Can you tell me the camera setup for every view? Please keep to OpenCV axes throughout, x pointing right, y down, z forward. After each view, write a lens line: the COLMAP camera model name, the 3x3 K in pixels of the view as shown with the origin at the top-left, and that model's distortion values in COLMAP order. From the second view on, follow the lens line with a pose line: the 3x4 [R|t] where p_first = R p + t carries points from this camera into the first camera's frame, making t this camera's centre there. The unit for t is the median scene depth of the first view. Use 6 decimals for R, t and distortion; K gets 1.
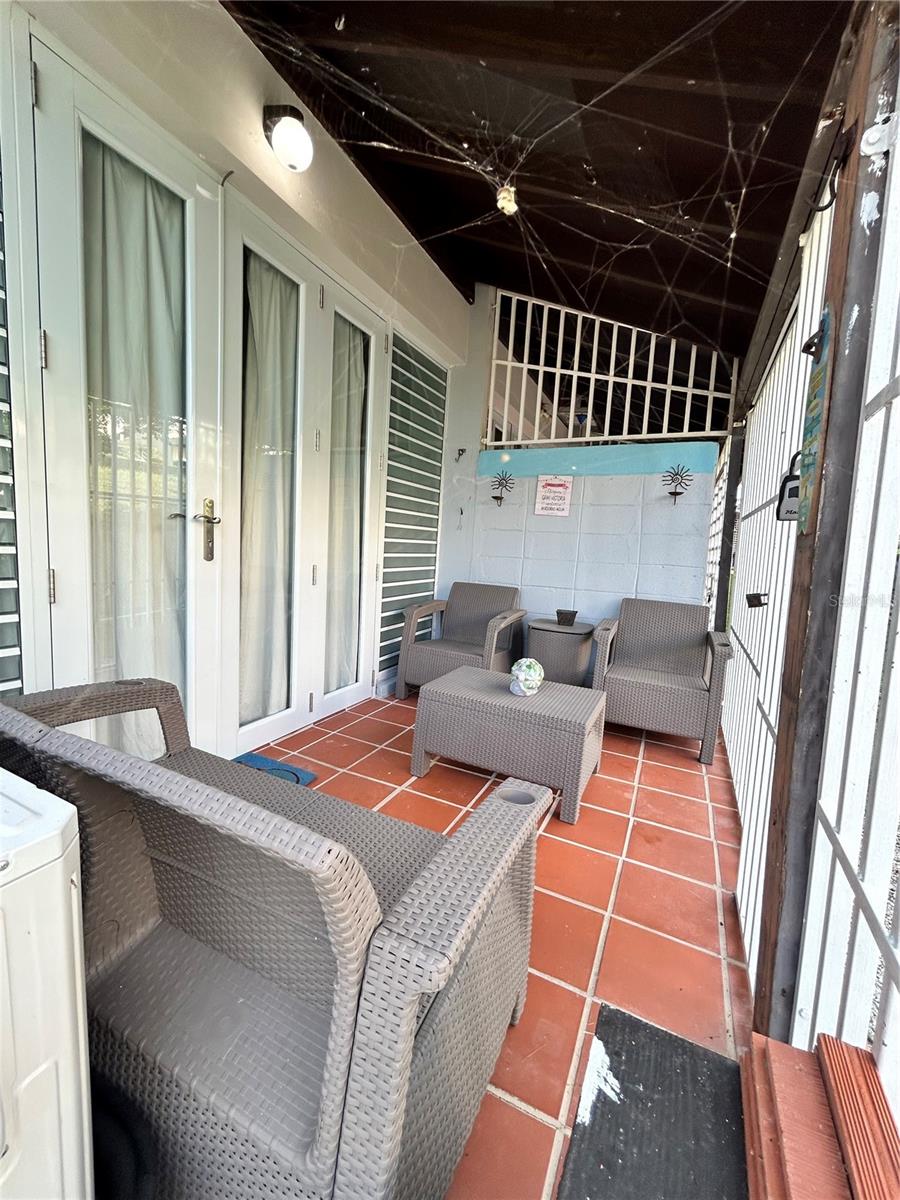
lens RADIAL K [[486.4, 0, 451.4], [0, 486.4, 601.0], [0, 0, 1]] dist [-0.001044, -0.000039]
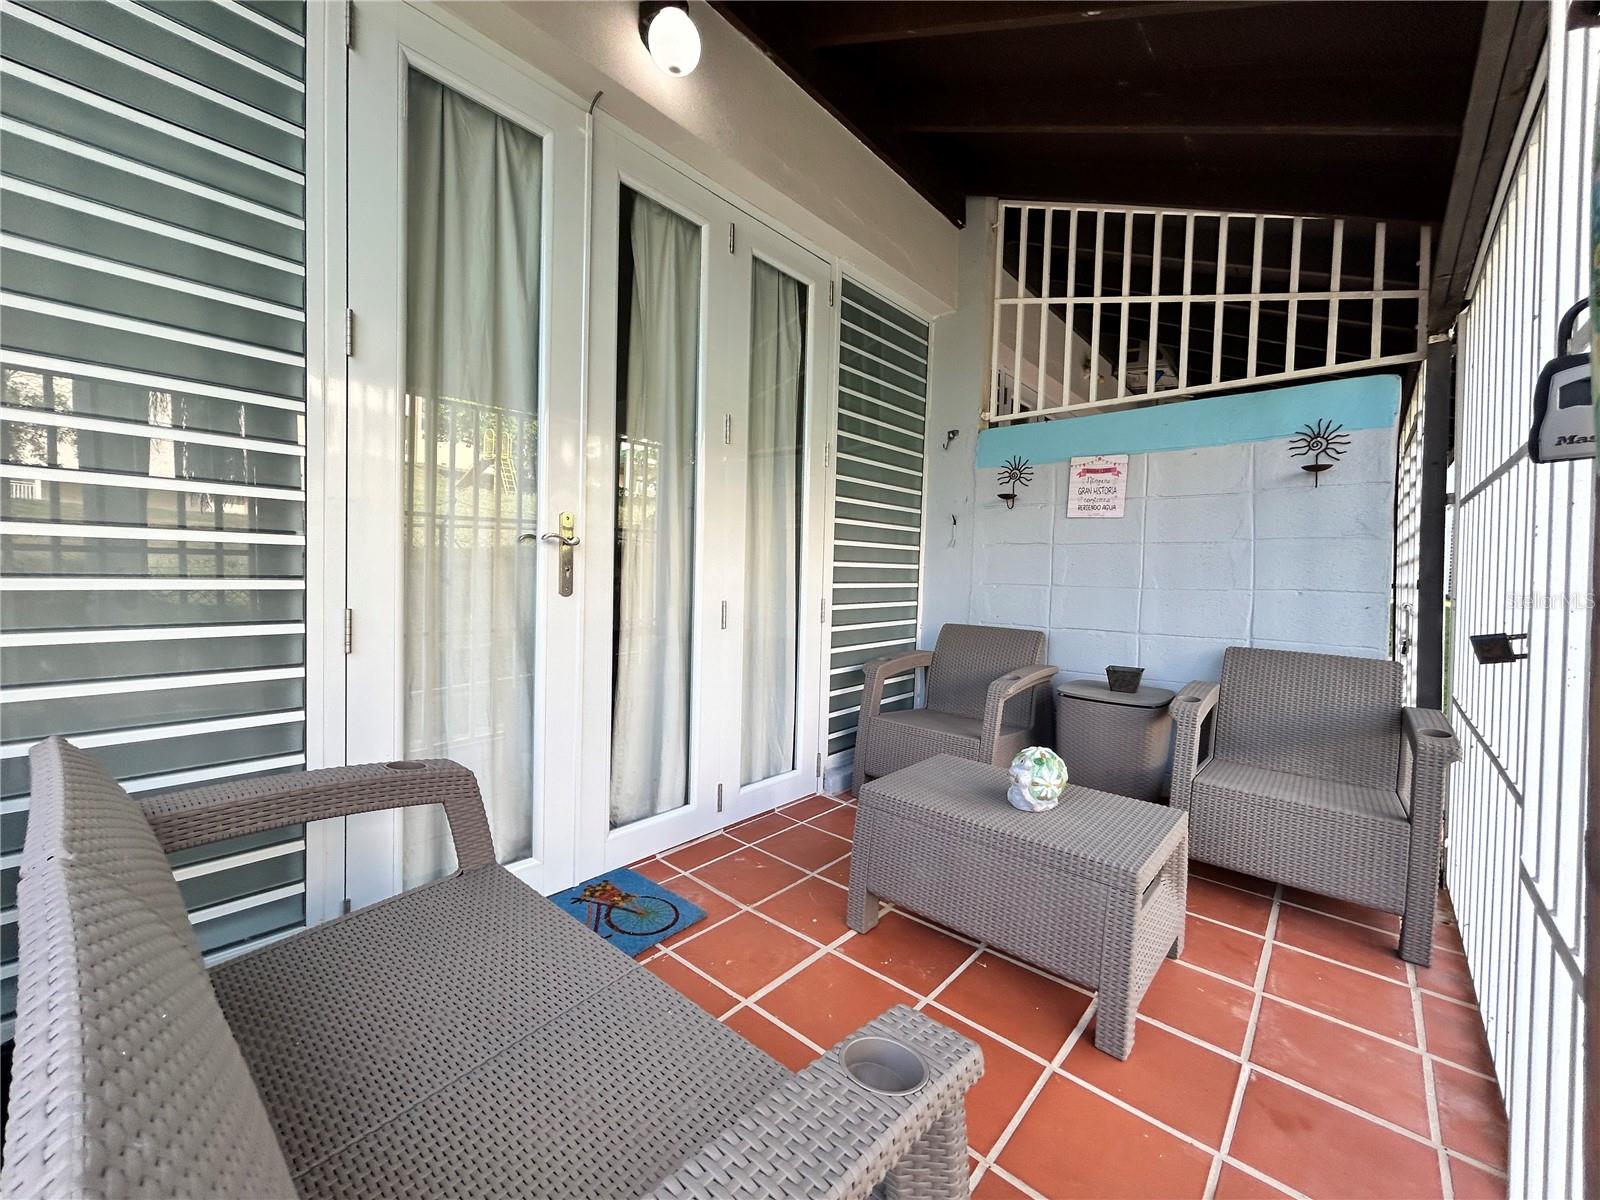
lens RADIAL K [[648.6, 0, 802.7], [0, 648.6, 596.2], [0, 0, 1]] dist [-0.001044, -0.000039]
pose [[0.963749, -0.022237, -0.265881, 0.074626], [-0.001066, 0.996192, -0.087178, 0.001870], [0.266807, 0.084301, 0.960056, 0.109121]]
